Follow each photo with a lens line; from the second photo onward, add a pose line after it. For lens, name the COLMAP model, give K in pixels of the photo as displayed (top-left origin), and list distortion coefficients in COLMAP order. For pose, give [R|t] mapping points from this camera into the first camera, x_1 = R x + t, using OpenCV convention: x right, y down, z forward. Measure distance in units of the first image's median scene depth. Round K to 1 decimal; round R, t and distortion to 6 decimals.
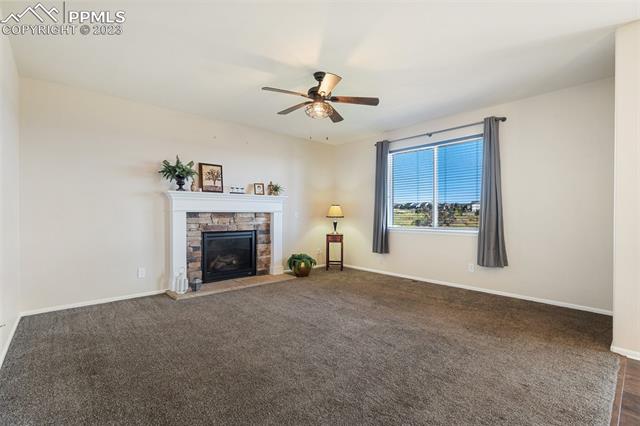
lens RADIAL K [[291.1, 0, 316.9], [0, 291.1, 214.8], [0, 0, 1]] dist [-0.004756, 0.000799]
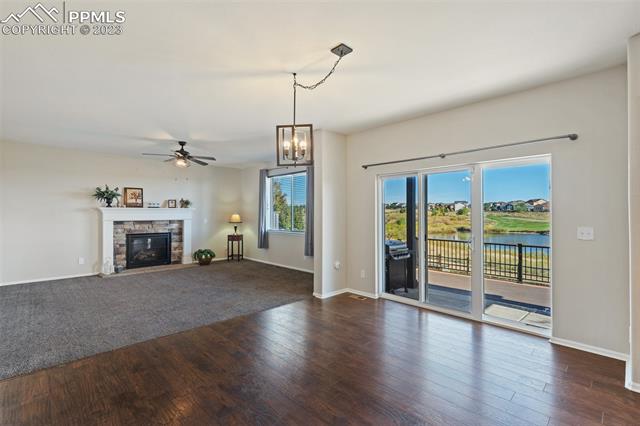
lens RADIAL K [[291.1, 0, 314.6], [0, 291.1, 211.3], [0, 0, 1]] dist [-0.004756, 0.000799]
pose [[0.999340, -0.001928, 0.036262, 0.479269], [0.002343, 0.999932, -0.011411, -0.035699], [-0.036237, 0.011488, 0.999277, -0.483802]]
